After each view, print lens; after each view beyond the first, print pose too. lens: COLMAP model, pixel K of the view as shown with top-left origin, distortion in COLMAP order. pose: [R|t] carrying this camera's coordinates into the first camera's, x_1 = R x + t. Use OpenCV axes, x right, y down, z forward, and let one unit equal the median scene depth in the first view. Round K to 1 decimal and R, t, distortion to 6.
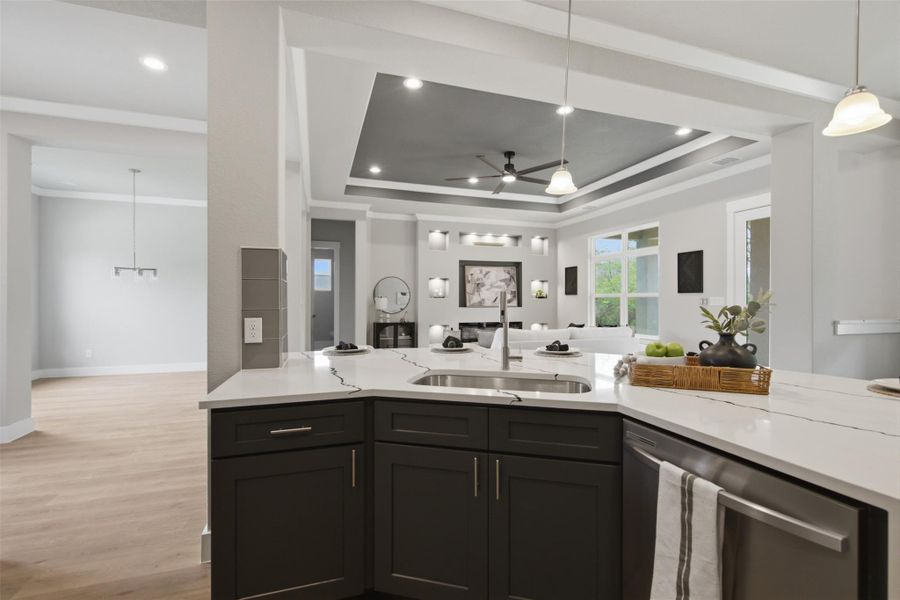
lens RADIAL K [[401.3, 0, 451.7], [0, 401.3, 300.5], [0, 0, 1]] dist [0.002280, -0.000550]
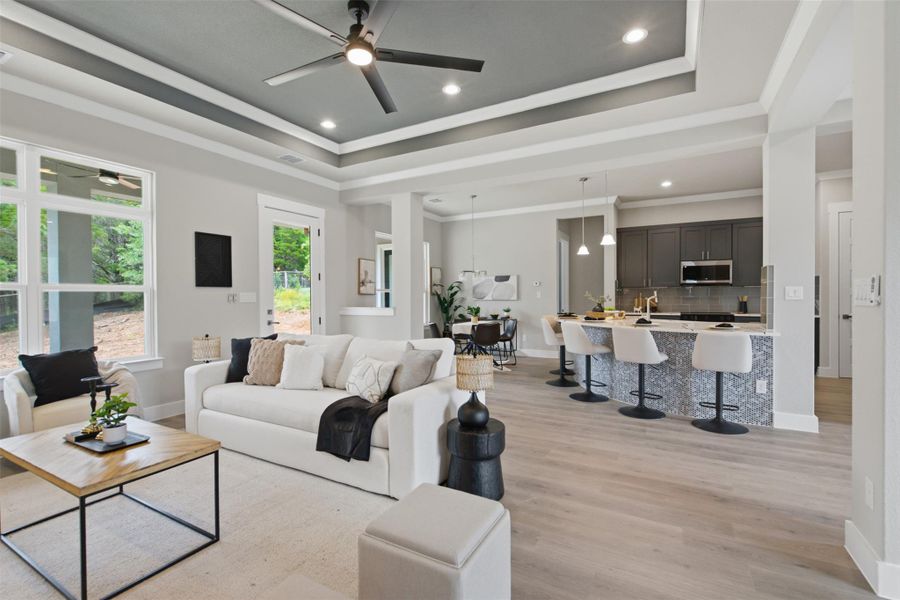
lens RADIAL K [[401.3, 0, 451.7], [0, 401.3, 300.5], [0, 0, 1]] dist [0.002280, -0.000550]
pose [[-0.673829, -0.005269, 0.738869, -0.203369], [0.007643, 0.999871, 0.014101, 0.000240], [-0.738848, 0.015149, -0.673702, 0.814755]]
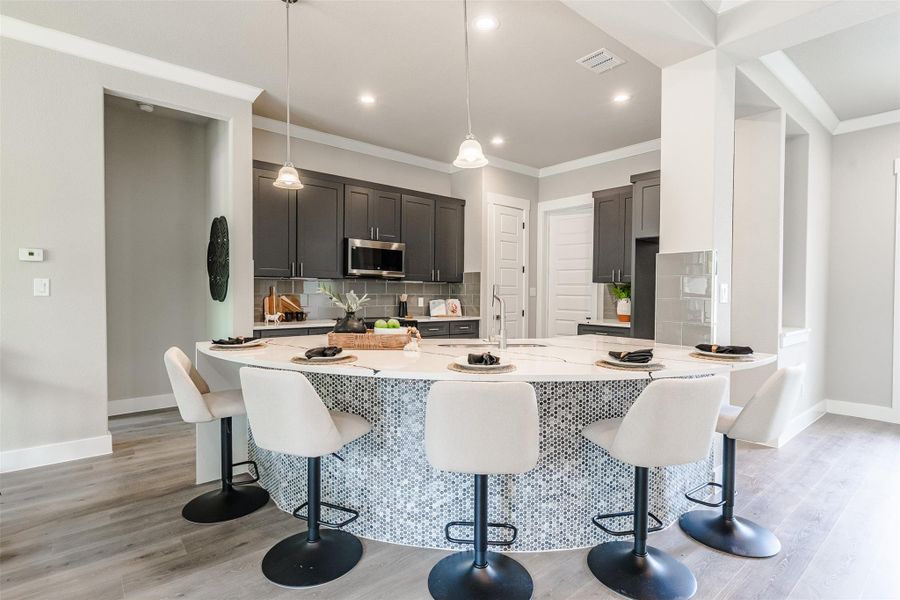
lens RADIAL K [[449.2, 0, 452.8], [0, 449.2, 294.8], [0, 0, 1]] dist [0.010126, -0.000839]
pose [[-0.928749, -0.005170, -0.370673, 0.174233], [-0.007779, 0.999954, 0.005544, 0.003279], [0.370627, 0.008032, -0.928747, 0.501057]]
